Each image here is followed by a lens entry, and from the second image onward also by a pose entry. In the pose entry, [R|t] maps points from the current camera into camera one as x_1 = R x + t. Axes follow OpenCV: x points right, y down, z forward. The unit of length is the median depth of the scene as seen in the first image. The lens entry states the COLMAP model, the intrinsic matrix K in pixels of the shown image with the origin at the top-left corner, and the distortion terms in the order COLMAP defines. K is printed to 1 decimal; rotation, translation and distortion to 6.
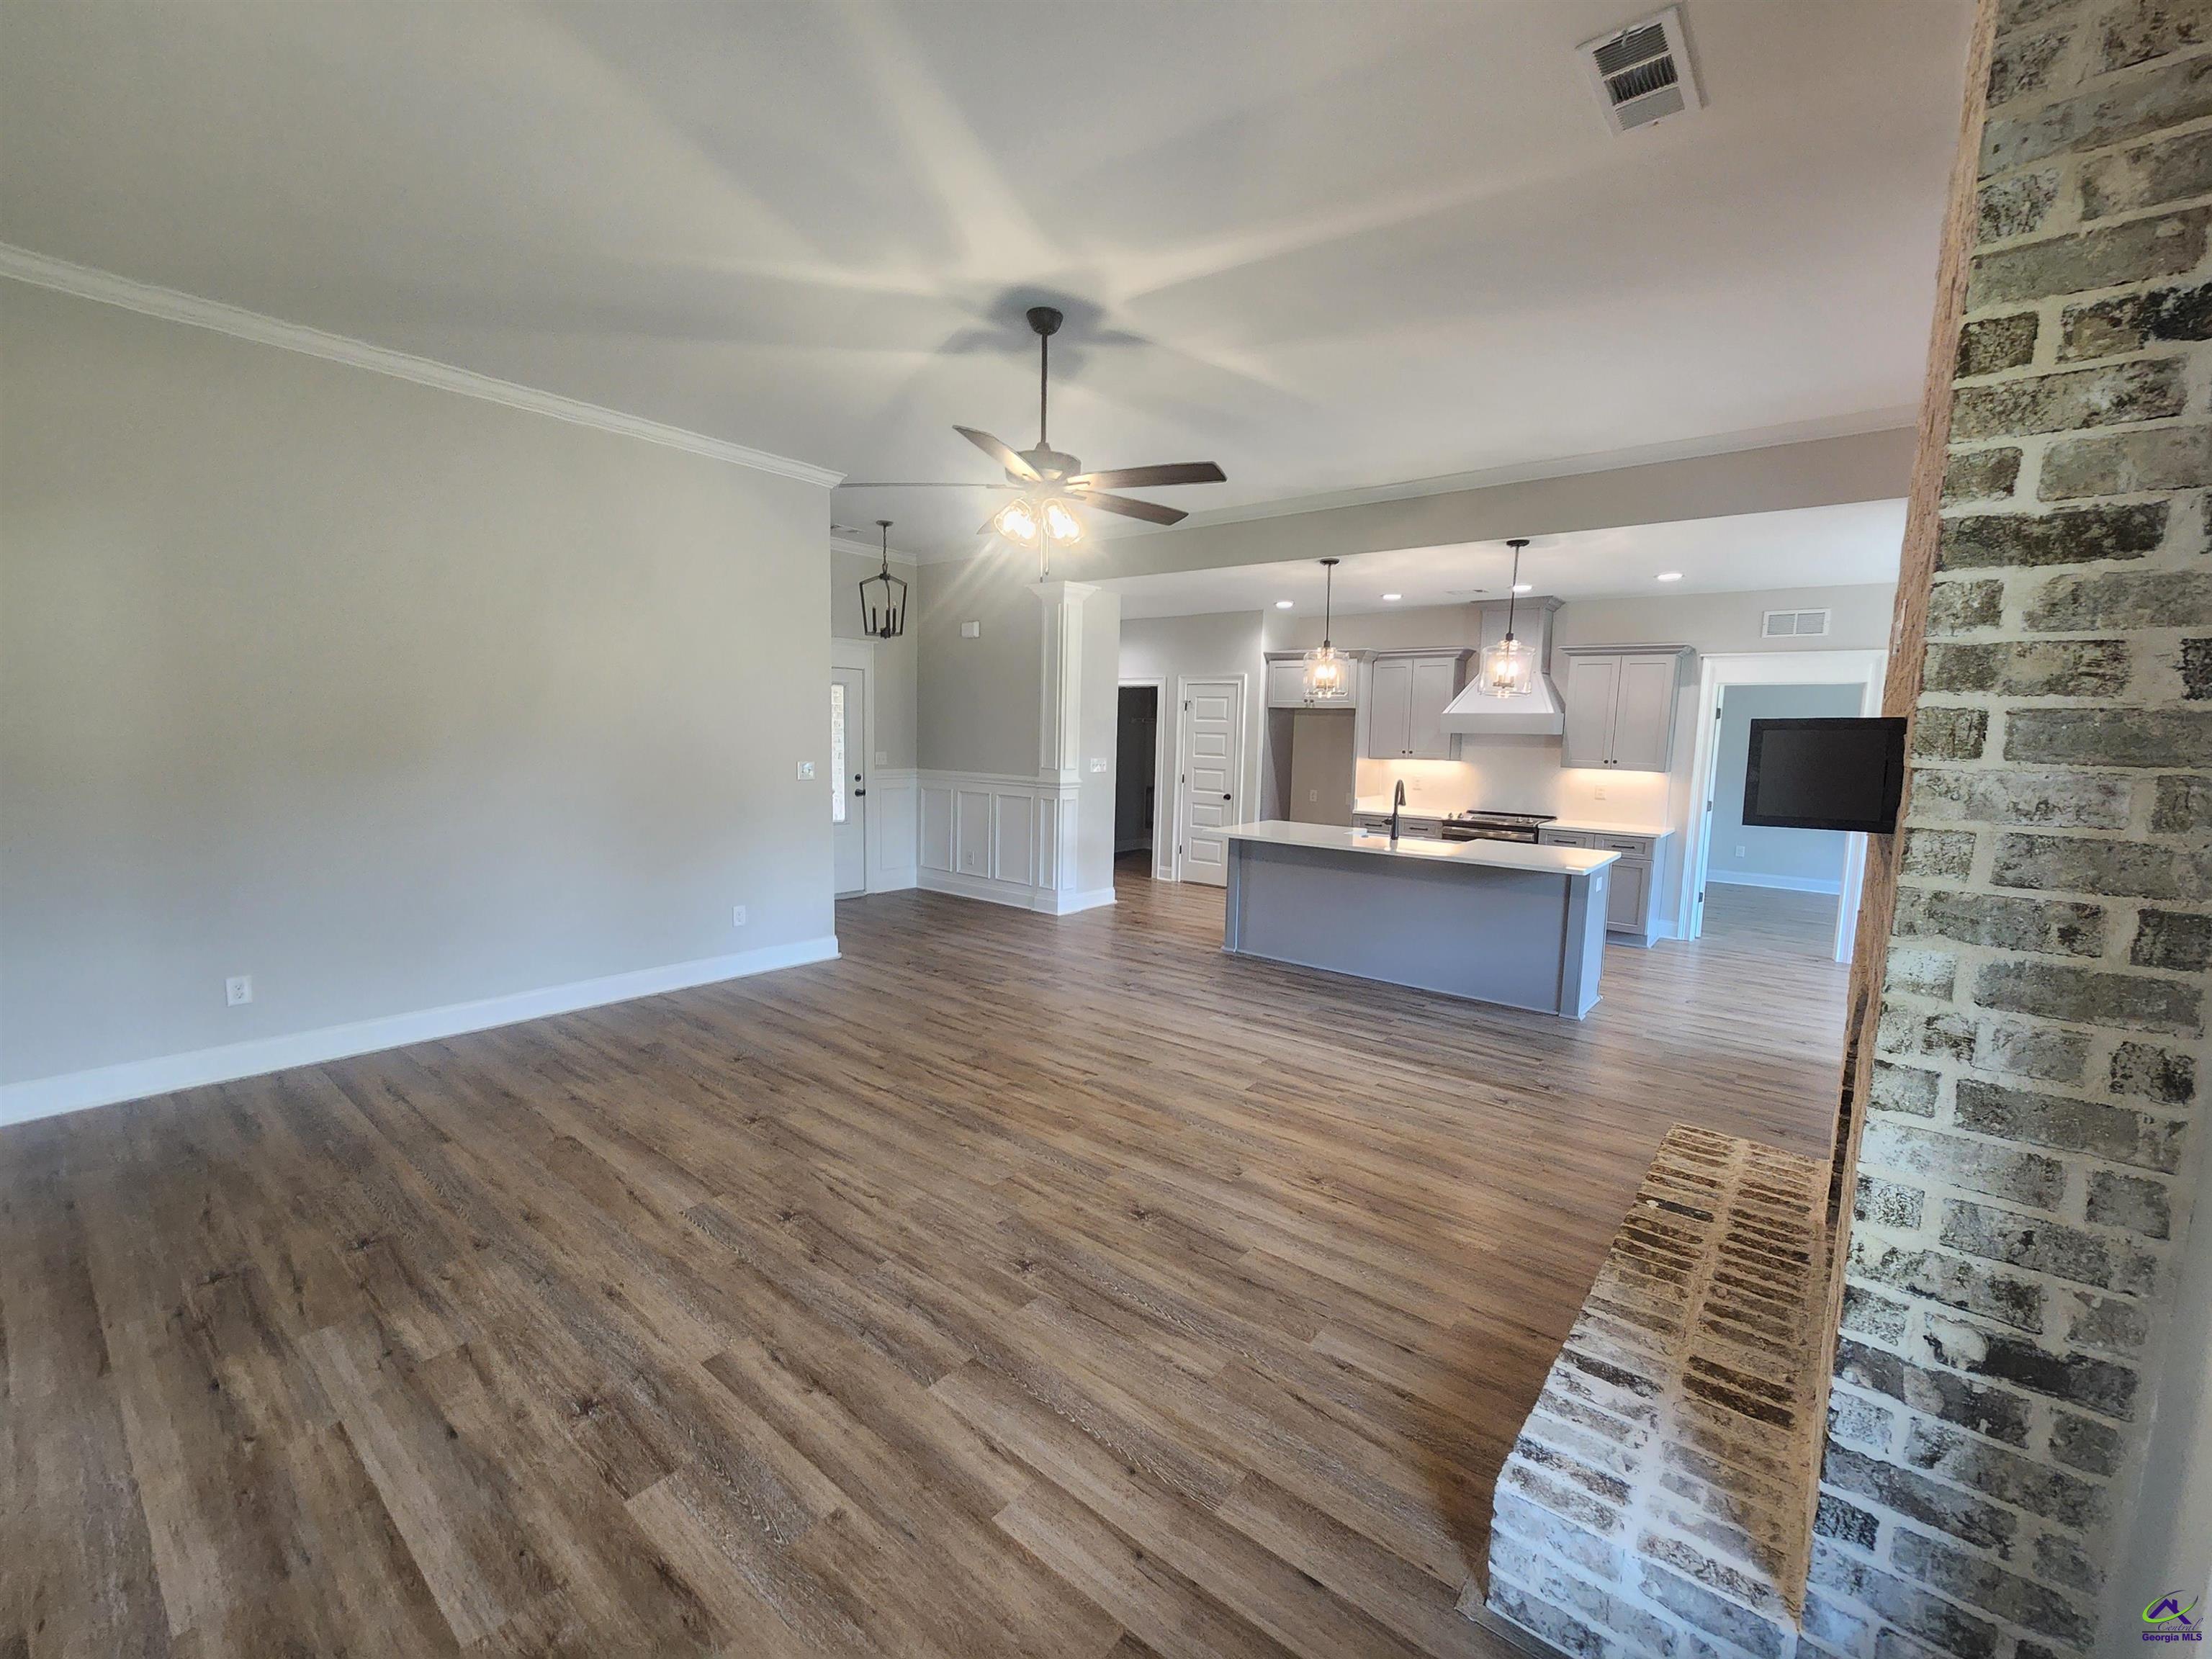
lens RADIAL K [[908.9, 0, 1120.9], [0, 908.9, 835.6], [0, 0, 1]] dist [-0.002222, -0.000645]
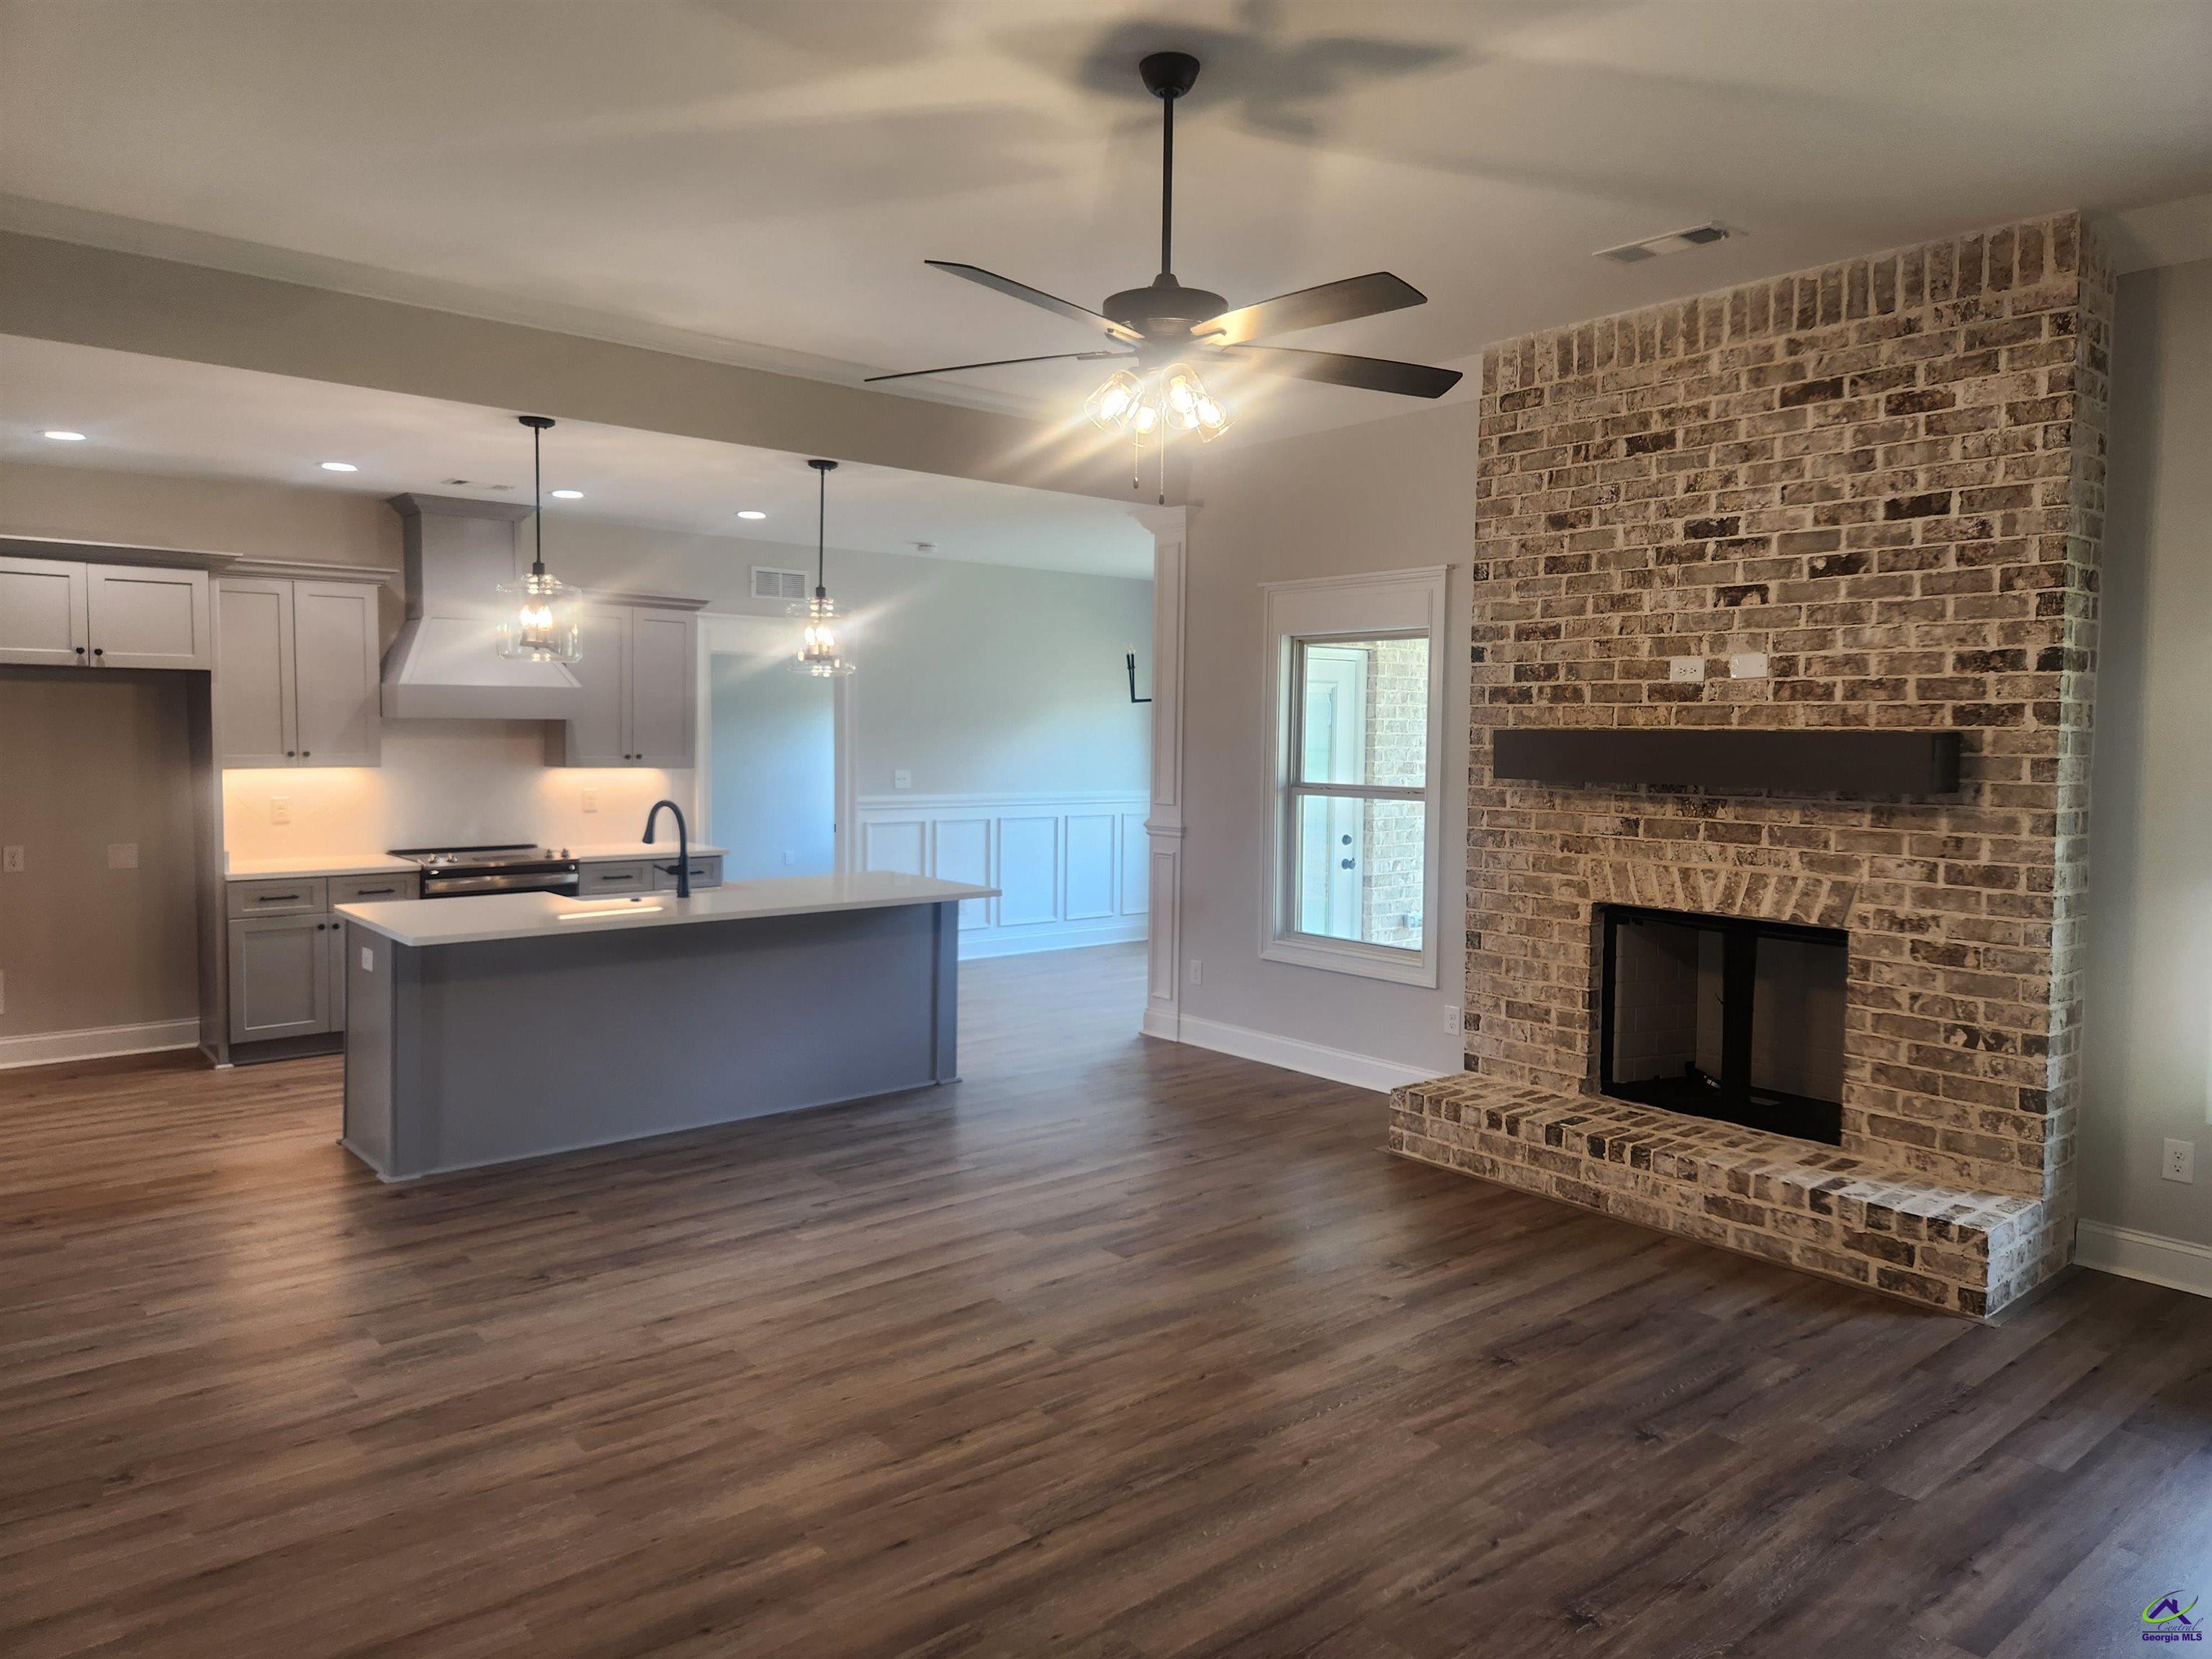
lens RADIAL K [[1498.5, 0, 1089.7], [0, 1498.5, 797.2], [0, 0, 1]] dist [0.065058, -0.060308]
pose [[0.199628, -0.068800, 0.977453, -0.771639], [0.107728, 0.993026, 0.047895, -0.099234], [-0.973932, 0.095738, 0.205648, 0.614174]]
